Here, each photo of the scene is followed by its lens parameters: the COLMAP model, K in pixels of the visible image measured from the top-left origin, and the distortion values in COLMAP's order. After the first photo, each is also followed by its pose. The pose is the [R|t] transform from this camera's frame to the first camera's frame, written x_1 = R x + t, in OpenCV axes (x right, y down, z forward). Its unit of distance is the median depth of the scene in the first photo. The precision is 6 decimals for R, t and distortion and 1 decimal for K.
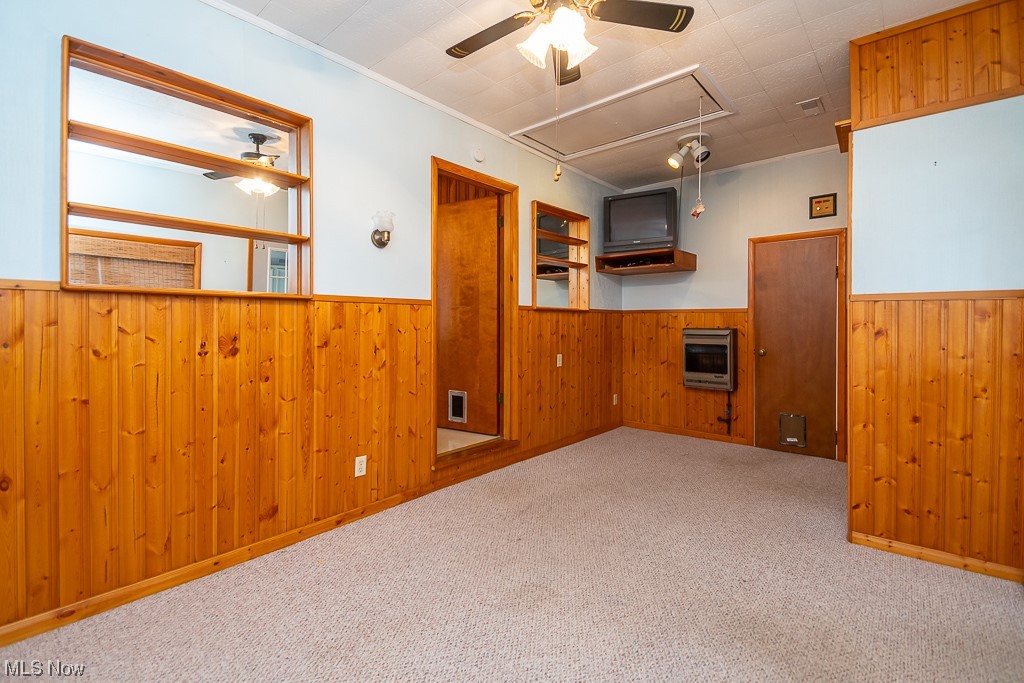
lens RADIAL K [[454.9, 0, 508.7], [0, 454.9, 323.9], [0, 0, 1]] dist [0.022888, -0.017191]
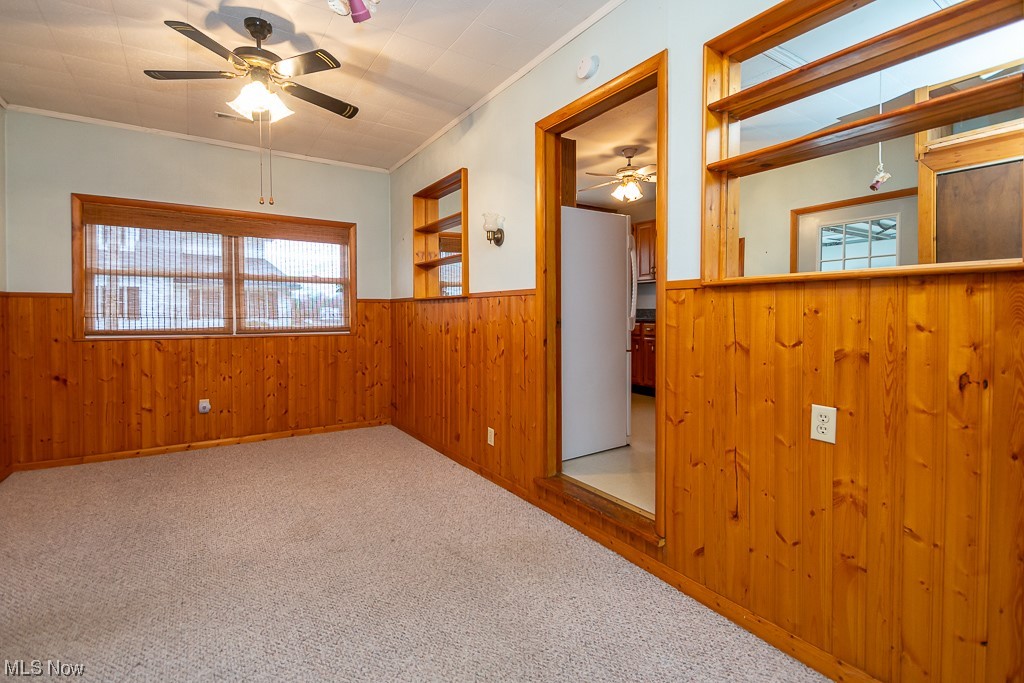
lens RADIAL K [[470.9, 0, 498.5], [0, 470.9, 321.8], [0, 0, 1]] dist [0.026432, -0.018576]
pose [[-0.277203, 0.016982, -0.960661, 0.727507], [-0.002012, 0.999831, 0.018255, -0.004898], [0.960809, 0.006994, -0.277122, 1.188723]]
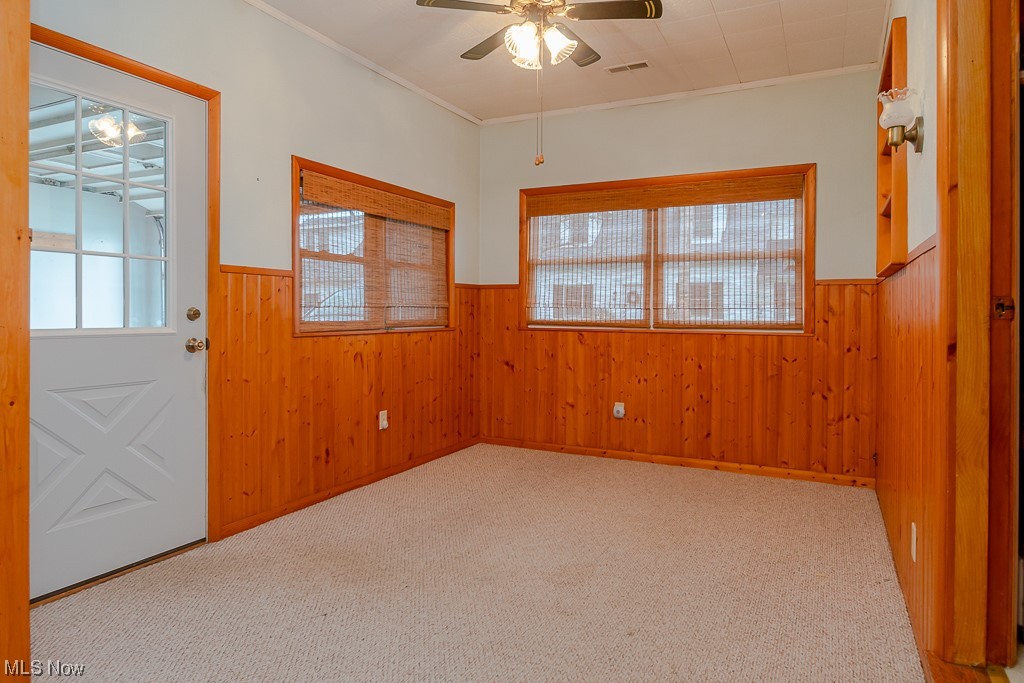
lens RADIAL K [[631.2, 0, 510.9], [0, 631.2, 318.8], [0, 0, 1]] dist [-0.000734, -0.000933]
pose [[-0.967185, -0.003301, -0.254052, 0.325990], [-0.006323, 0.999919, 0.011080, 0.020306], [0.253995, 0.012323, -0.967127, 1.440587]]
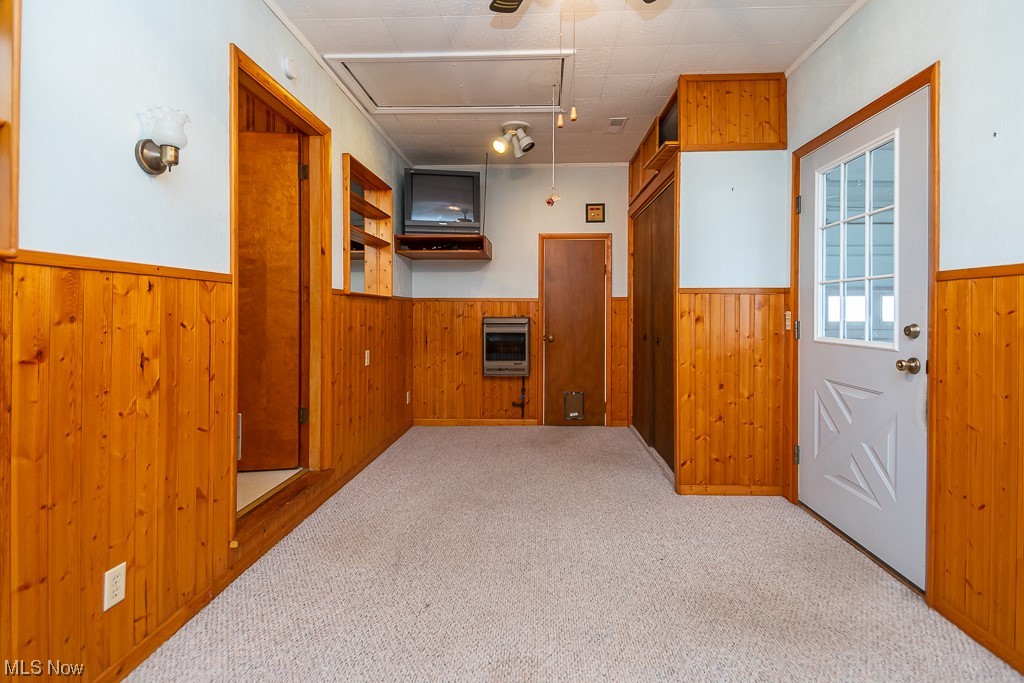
lens RADIAL K [[456.8, 0, 525.9], [0, 456.8, 312.6], [0, 0, 1]] dist [0.026264, -0.016670]
pose [[0.773928, -0.001347, 0.633272, -0.258293], [0.002163, 0.999998, -0.000517, 0.000673], [-0.633270, 0.001770, 0.773929, 0.259584]]
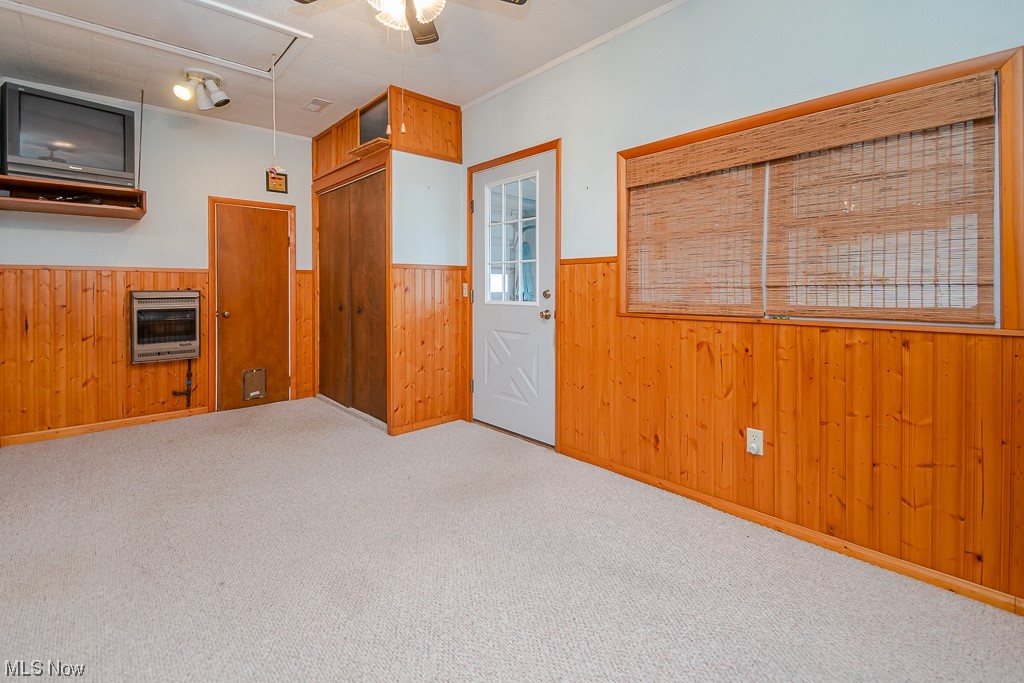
lens RADIAL K [[461.6, 0, 504.7], [0, 461.6, 289.8], [0, 0, 1]] dist [0.027364, -0.016526]
pose [[0.125712, -0.006514, 0.992045, -0.512615], [0.005606, 0.999967, 0.005856, 0.009791], [-0.992051, 0.004826, 0.125744, 0.374754]]
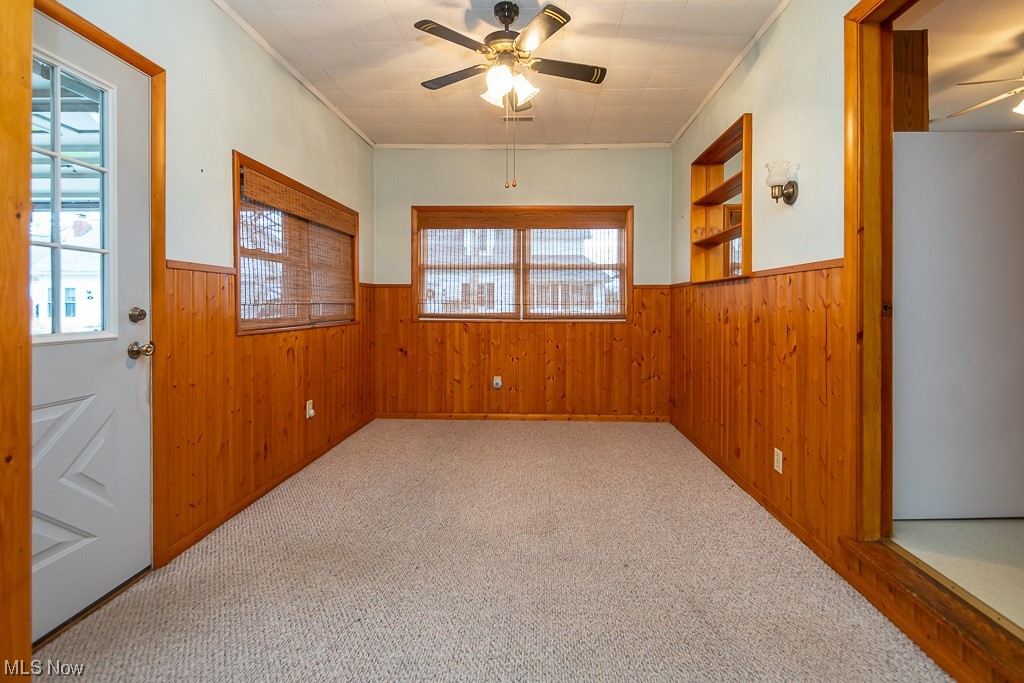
lens RADIAL K [[461.4, 0, 528.0], [0, 461.4, 308.9], [0, 0, 1]] dist [0.027011, -0.018728]
pose [[-0.768013, 0.003344, -0.640426, 0.541325], [-0.003836, 0.999944, 0.009820, 0.010760], [0.640423, 0.009999, -0.767957, 1.209534]]
